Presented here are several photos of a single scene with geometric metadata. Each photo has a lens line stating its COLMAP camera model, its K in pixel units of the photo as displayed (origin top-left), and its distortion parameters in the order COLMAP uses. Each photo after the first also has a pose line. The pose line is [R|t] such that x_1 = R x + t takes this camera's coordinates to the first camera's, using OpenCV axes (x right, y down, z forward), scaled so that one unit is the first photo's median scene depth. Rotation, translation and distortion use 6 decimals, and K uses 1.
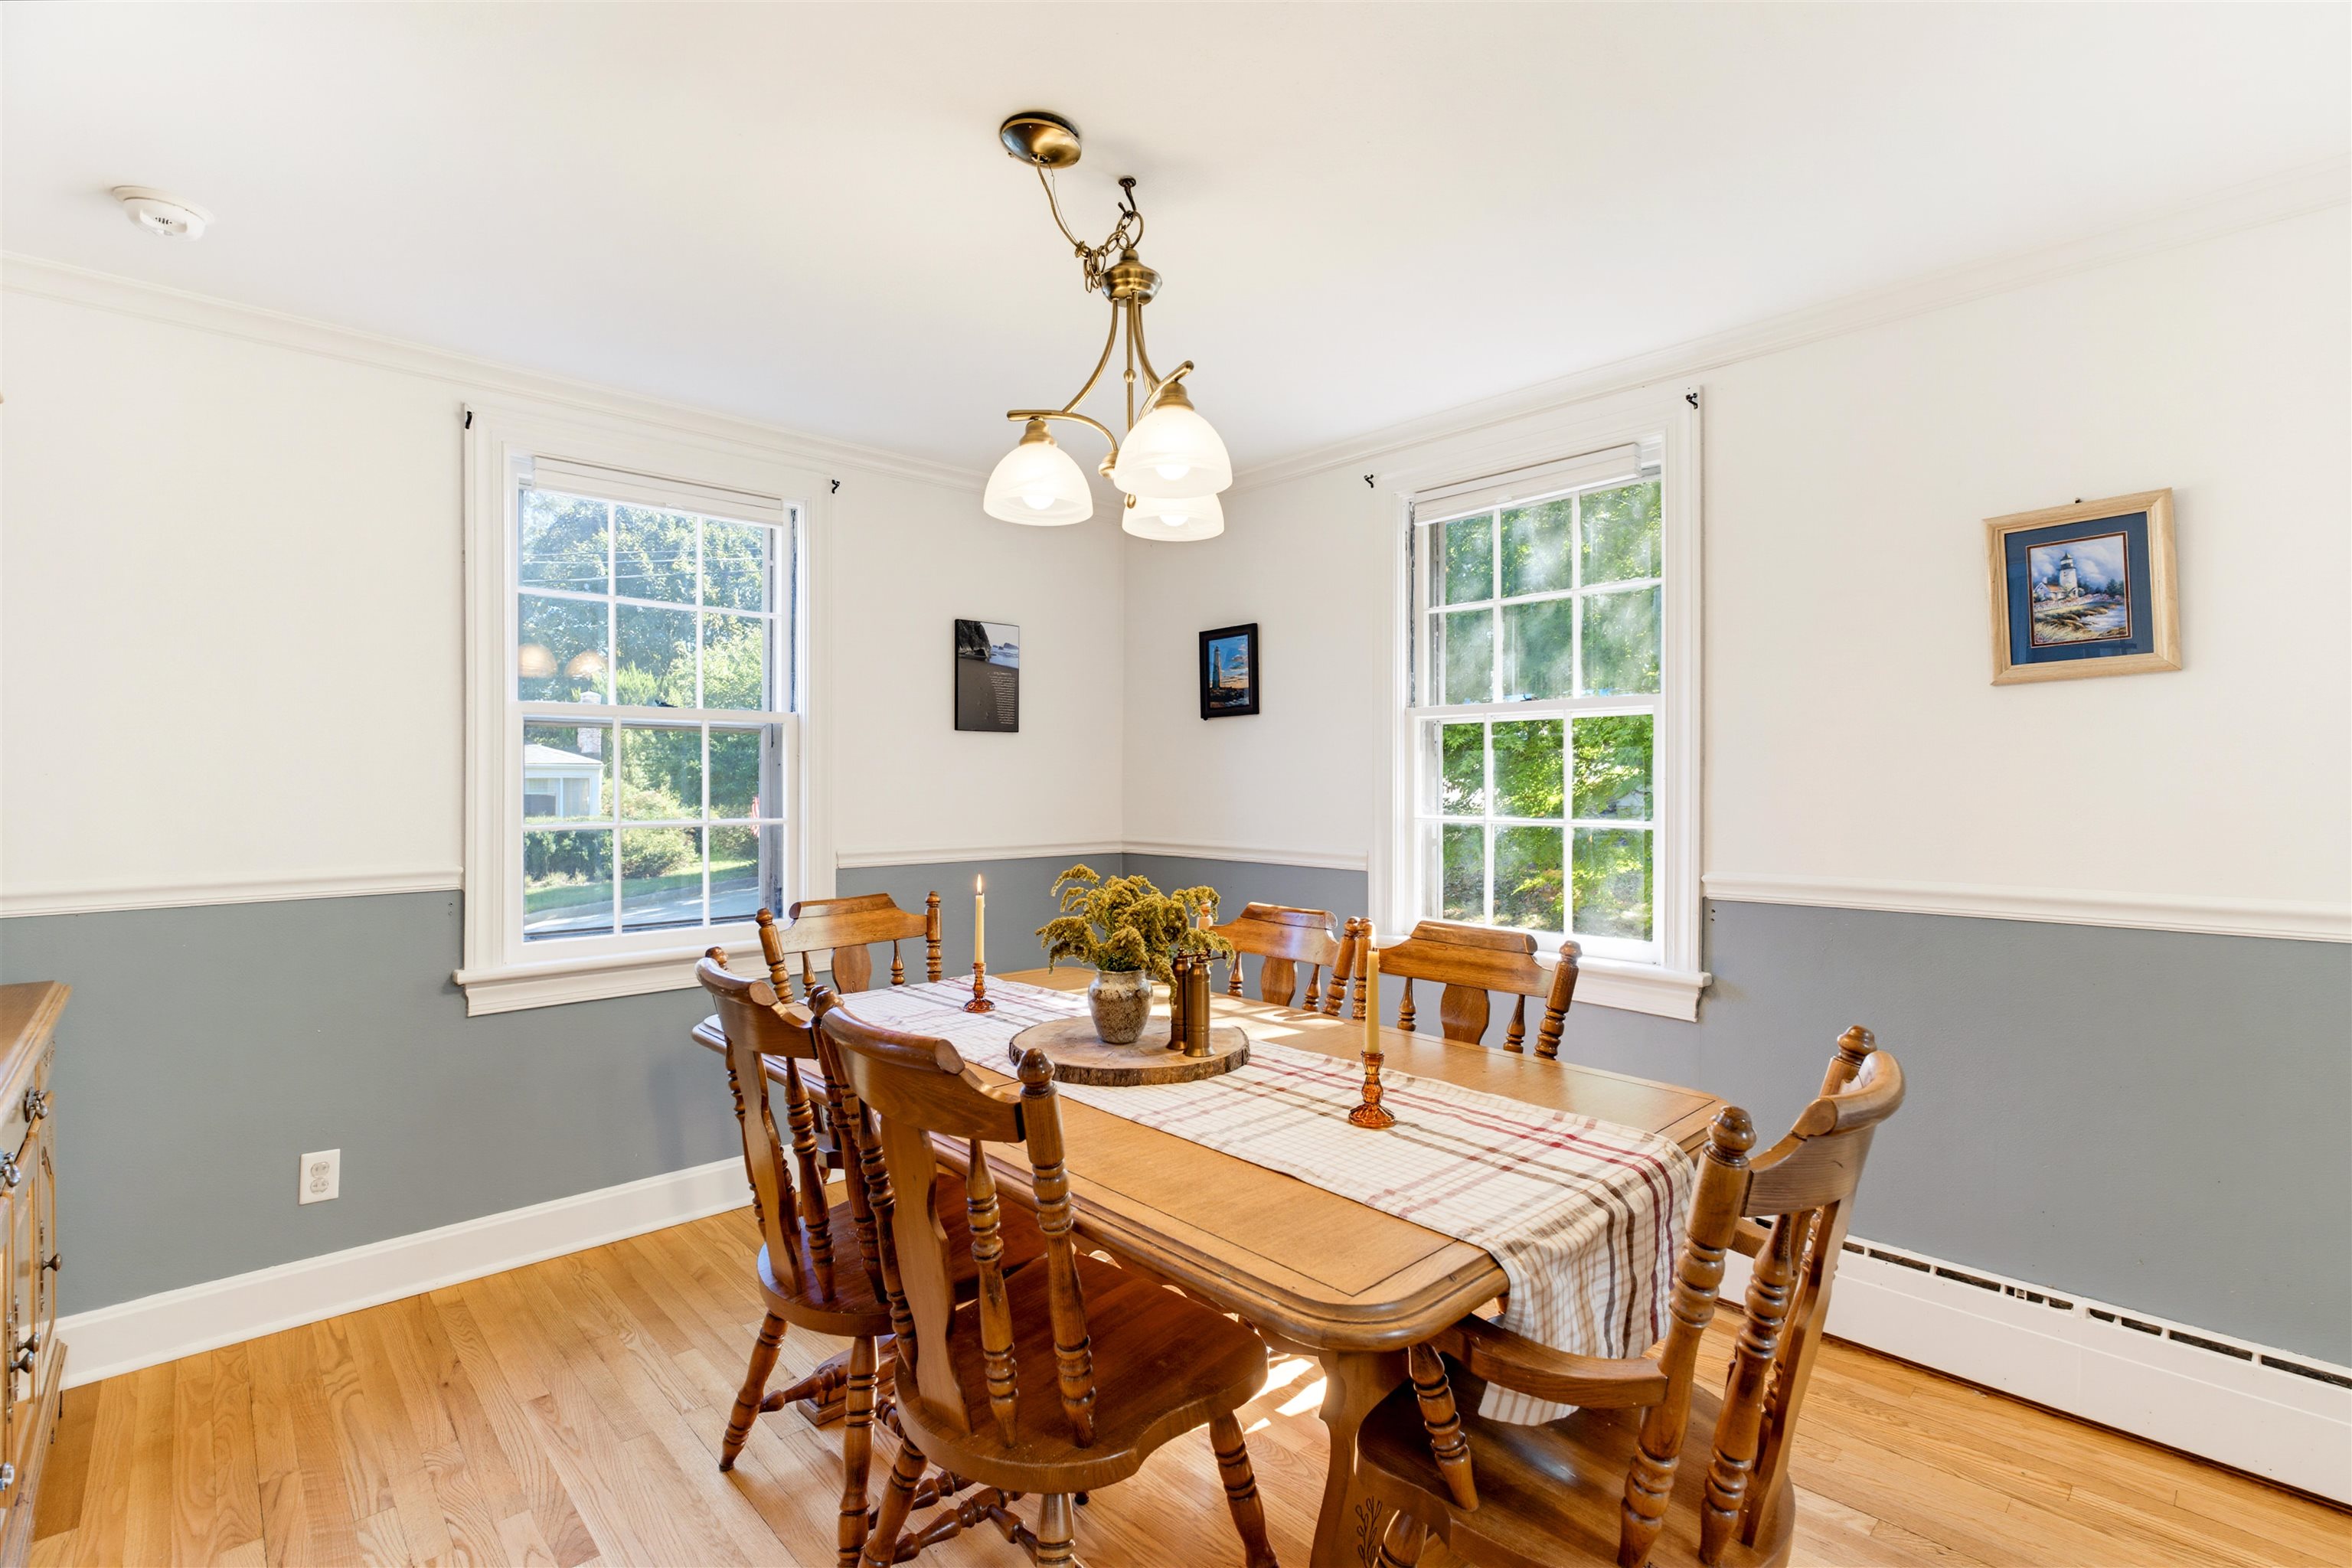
lens RADIAL K [[1073.0, 0, 1179.2], [0, 1073.0, 777.8], [0, 0, 1]] dist [-0.004399, 0.000134]
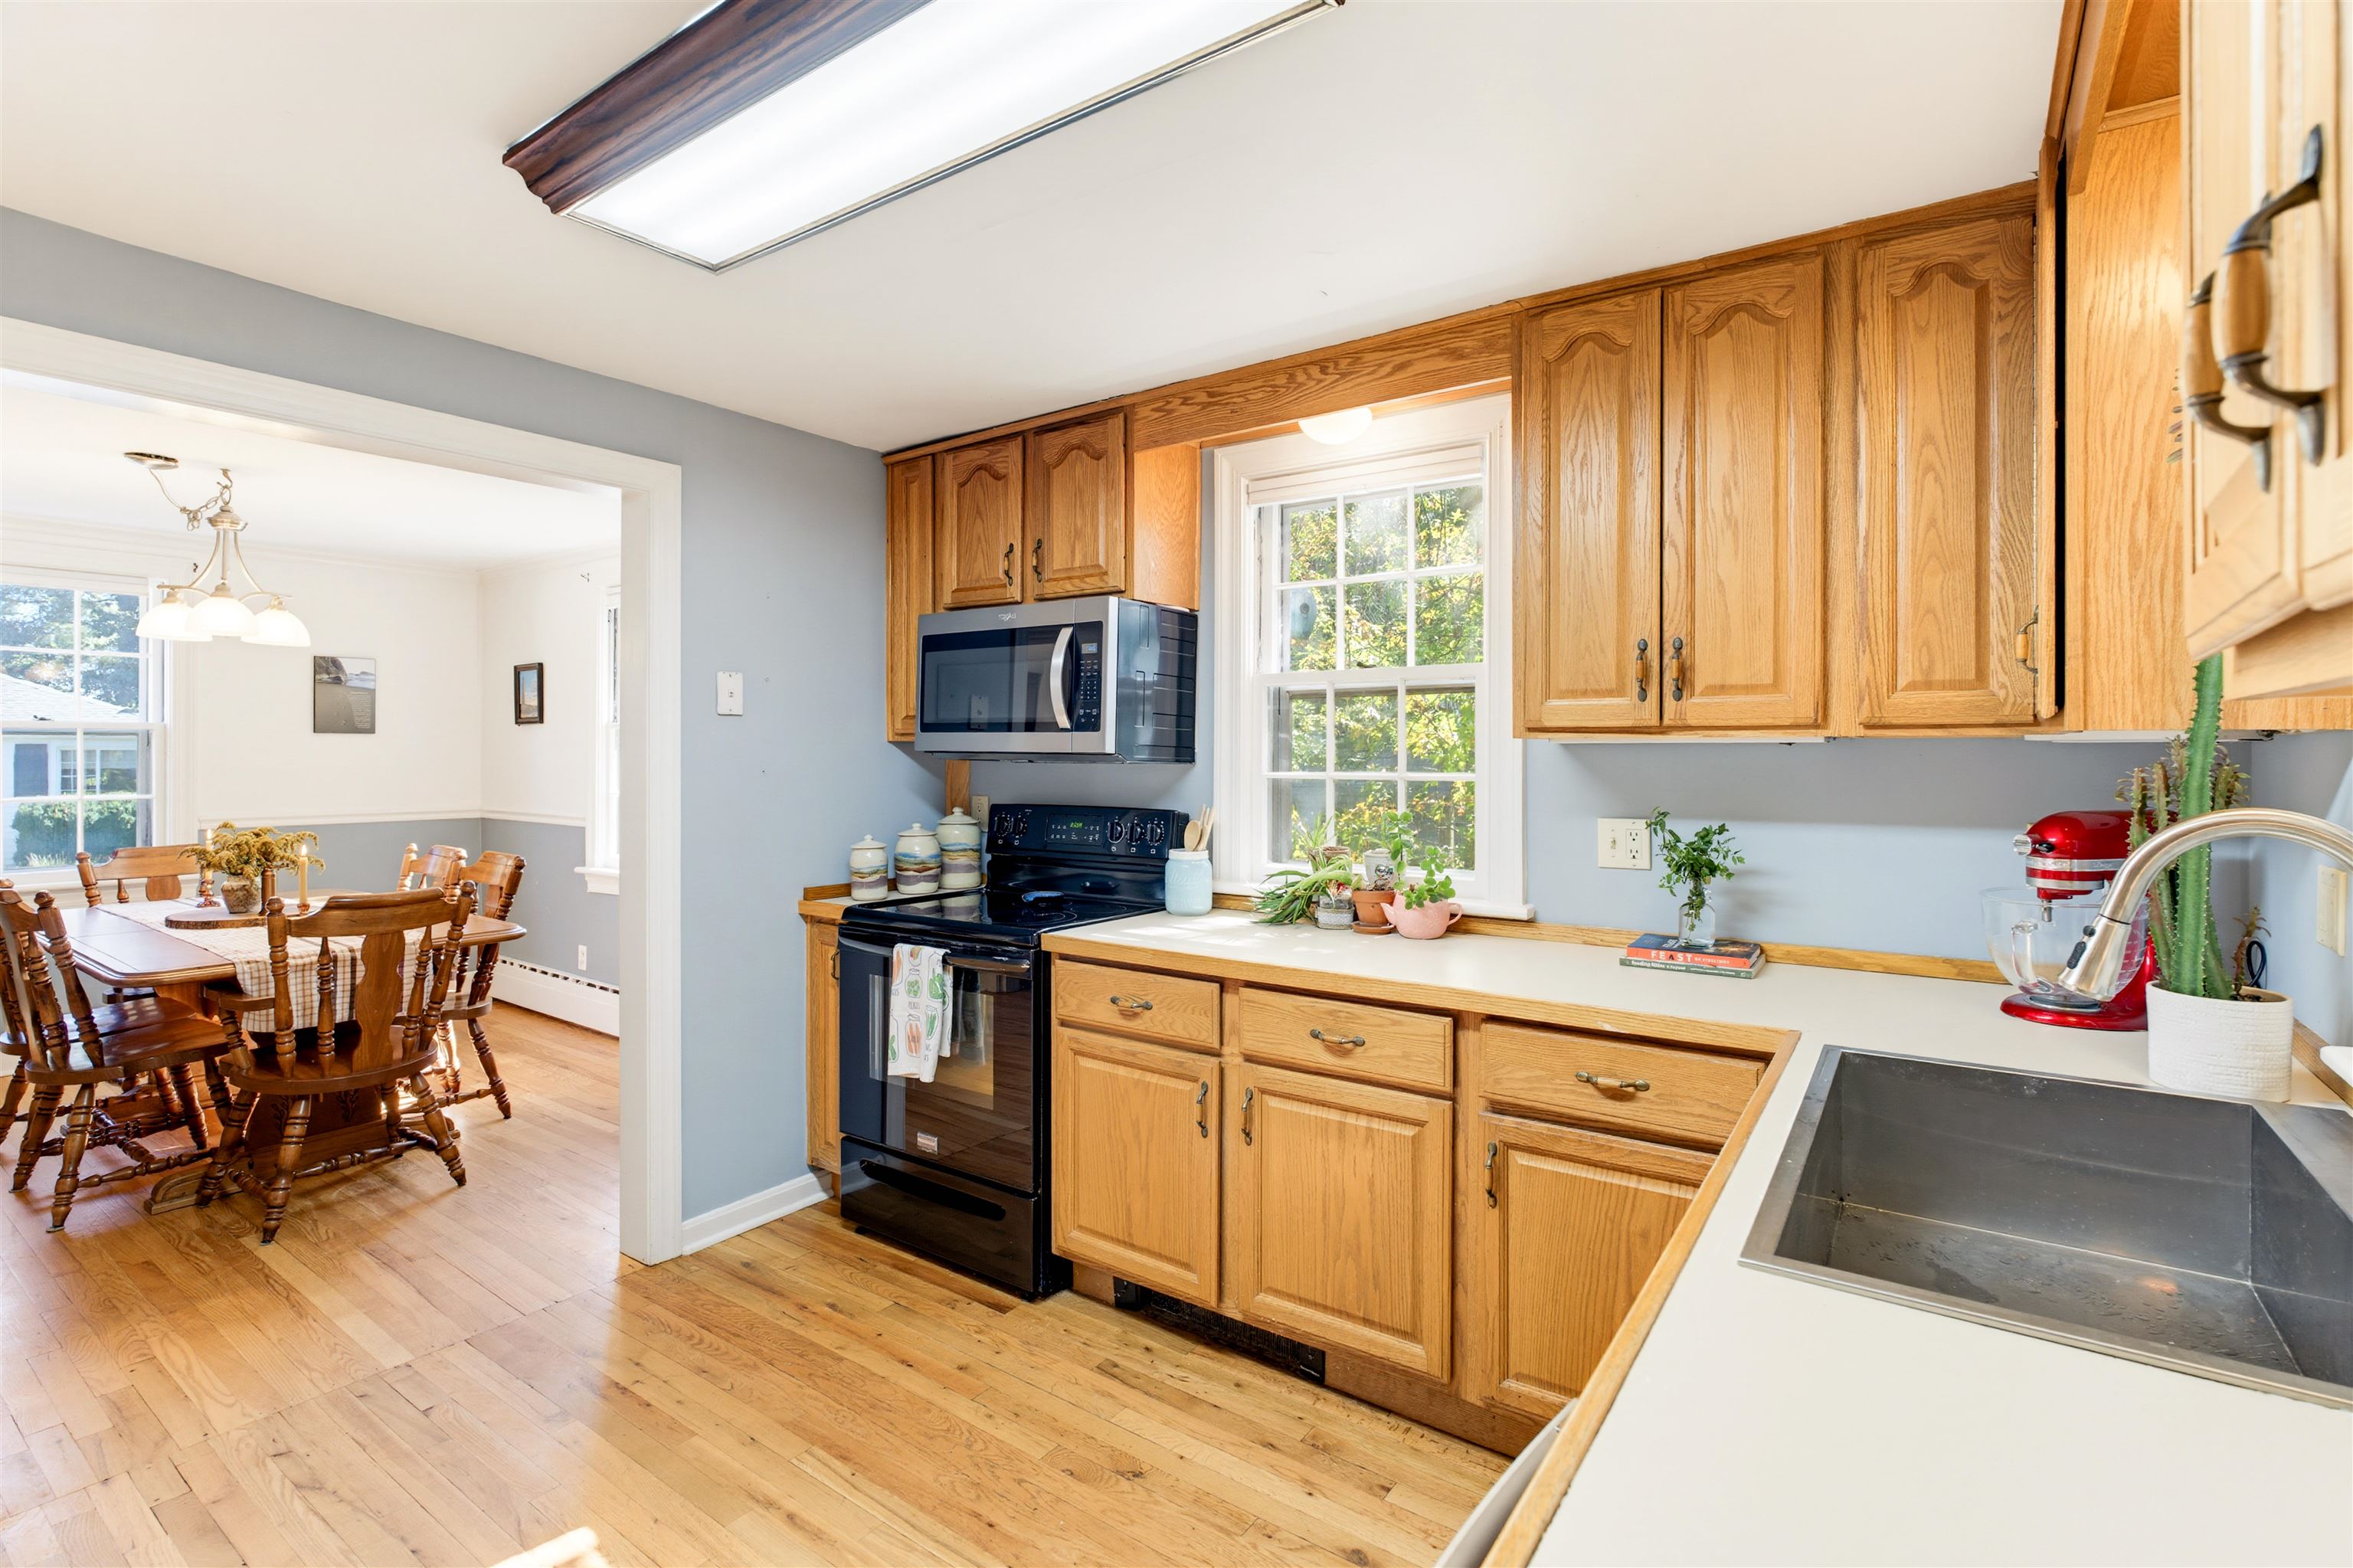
lens RADIAL K [[1073.5, 0, 1214.8], [0, 1073.5, 753.7], [0, 0, 1]] dist [-0.004399, 0.000134]
pose [[0.973826, 0.006265, 0.227207, 0.630778], [-0.006514, 0.999979, 0.000346, -0.025172], [-0.227200, -0.001817, 0.973846, -0.652675]]
